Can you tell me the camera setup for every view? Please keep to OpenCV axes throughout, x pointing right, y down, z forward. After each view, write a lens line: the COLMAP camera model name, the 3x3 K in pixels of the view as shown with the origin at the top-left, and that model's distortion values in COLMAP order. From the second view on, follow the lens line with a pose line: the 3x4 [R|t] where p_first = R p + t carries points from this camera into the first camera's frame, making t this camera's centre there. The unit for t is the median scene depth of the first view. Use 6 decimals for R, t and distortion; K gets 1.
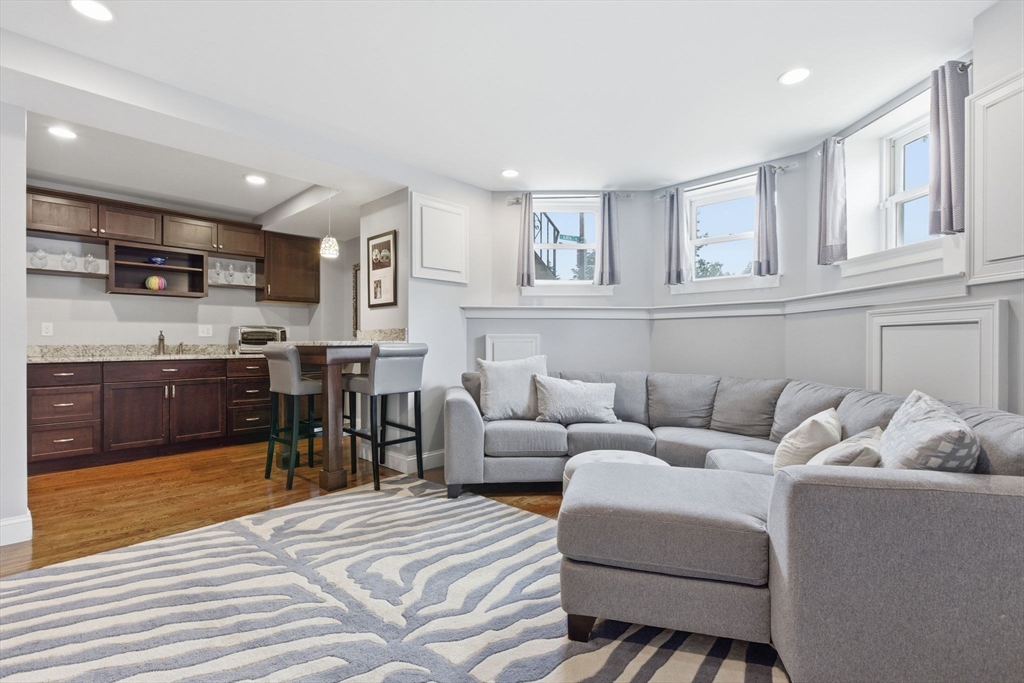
lens RADIAL K [[463.0, 0, 507.2], [0, 463.0, 343.7], [0, 0, 1]] dist [-0.003790, 0.000380]
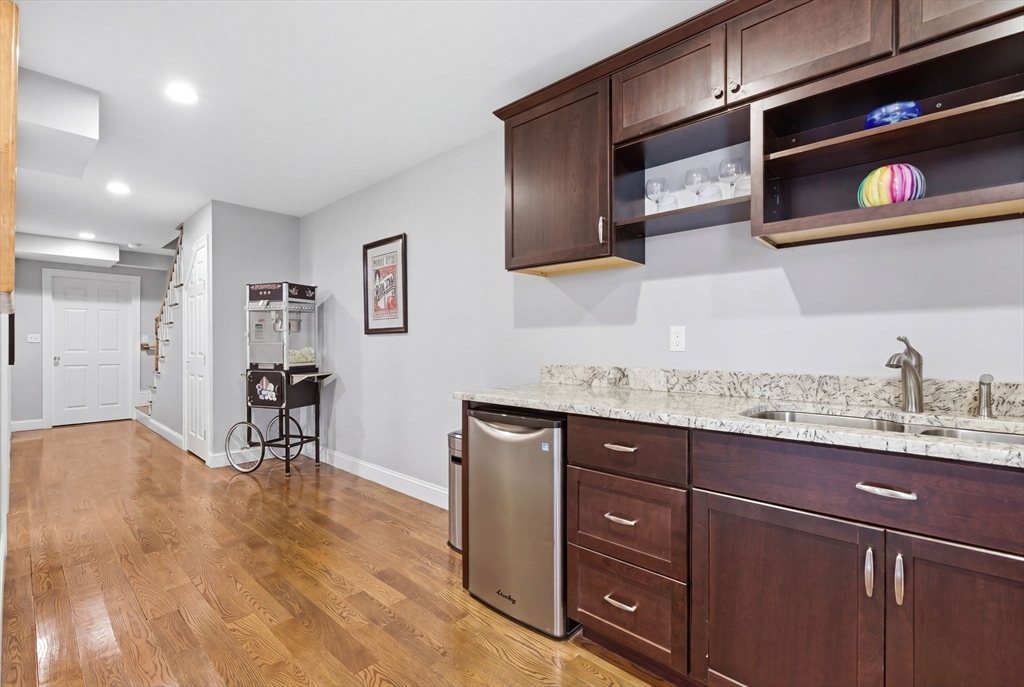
lens RADIAL K [[460.5, 0, 512.0], [0, 460.5, 343.5], [0, 0, 1]] dist [-0.015354, 0.007982]
pose [[0.012487, -0.001583, -0.999921, -0.479215], [-0.005326, 0.999984, -0.001650, -0.023269], [0.999908, 0.005346, 0.012479, 0.790089]]
